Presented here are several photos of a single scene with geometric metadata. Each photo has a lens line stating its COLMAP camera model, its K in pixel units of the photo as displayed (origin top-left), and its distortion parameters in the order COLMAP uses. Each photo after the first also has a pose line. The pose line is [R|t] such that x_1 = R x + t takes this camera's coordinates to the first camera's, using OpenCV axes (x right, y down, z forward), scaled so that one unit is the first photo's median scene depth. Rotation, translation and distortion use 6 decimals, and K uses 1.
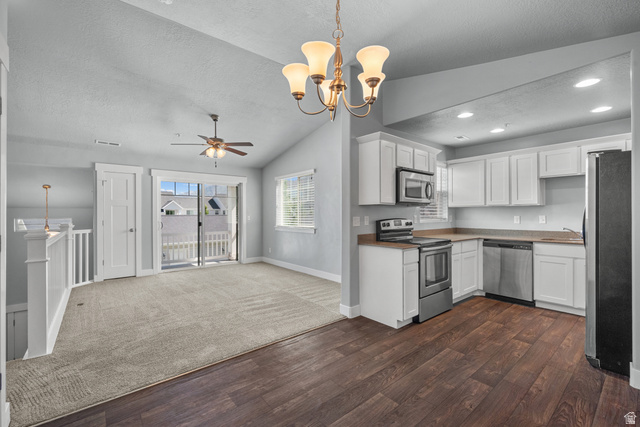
lens RADIAL K [[275.3, 0, 320.0], [0, 275.3, 213.3], [0, 0, 1]] dist [-0.003041, -0.000053]
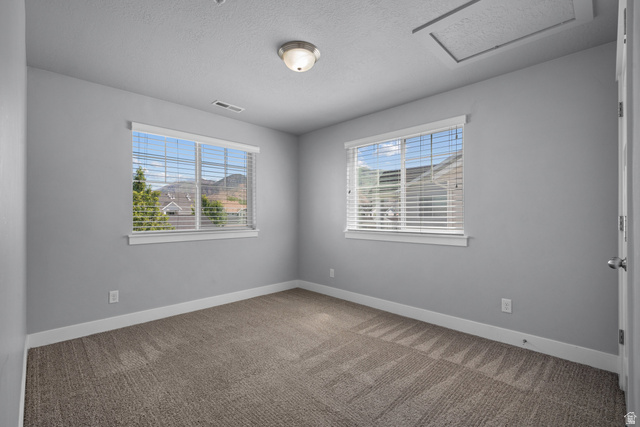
lens RADIAL K [[297.6, 0, 315.2], [0, 297.6, 210.2], [0, 0, 1]] dist [0.002780, 0.000097]
pose [[0.995231, 0.012132, 0.096790, -0.461754], [-0.010464, 0.999788, -0.017722, 0.029209], [-0.096984, 0.016624, 0.995147, 0.671307]]
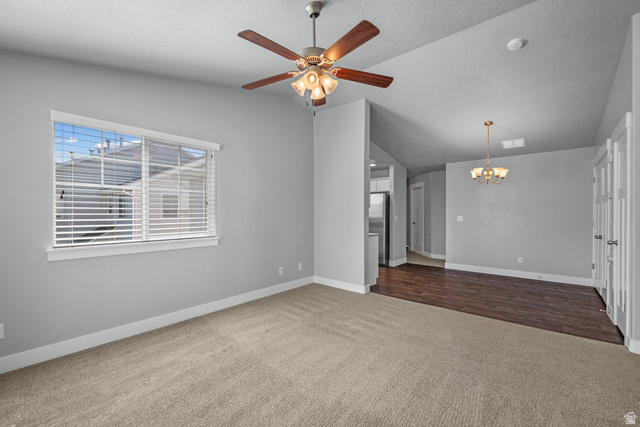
lens RADIAL K [[275.3, 0, 316.9], [0, 275.3, 215.8], [0, 0, 1]] dist [-0.003041, -0.000053]
pose [[-0.177997, -0.005706, 0.984014, -0.931796], [-0.003761, 0.999980, 0.005119, 0.001864], [-0.984024, -0.002790, -0.178015, 1.195476]]
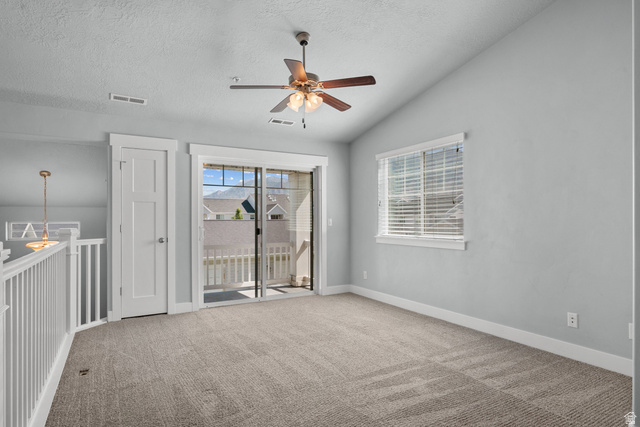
lens RADIAL K [[363.2, 0, 320.6], [0, 363.2, 218.7], [0, 0, 1]] dist [0.000151, 0.001126]
pose [[0.986131, 0.001493, -0.165962, -0.248763], [-0.001391, 0.999999, 0.000727, 0.014784], [0.165963, -0.000486, 0.986132, 0.317557]]
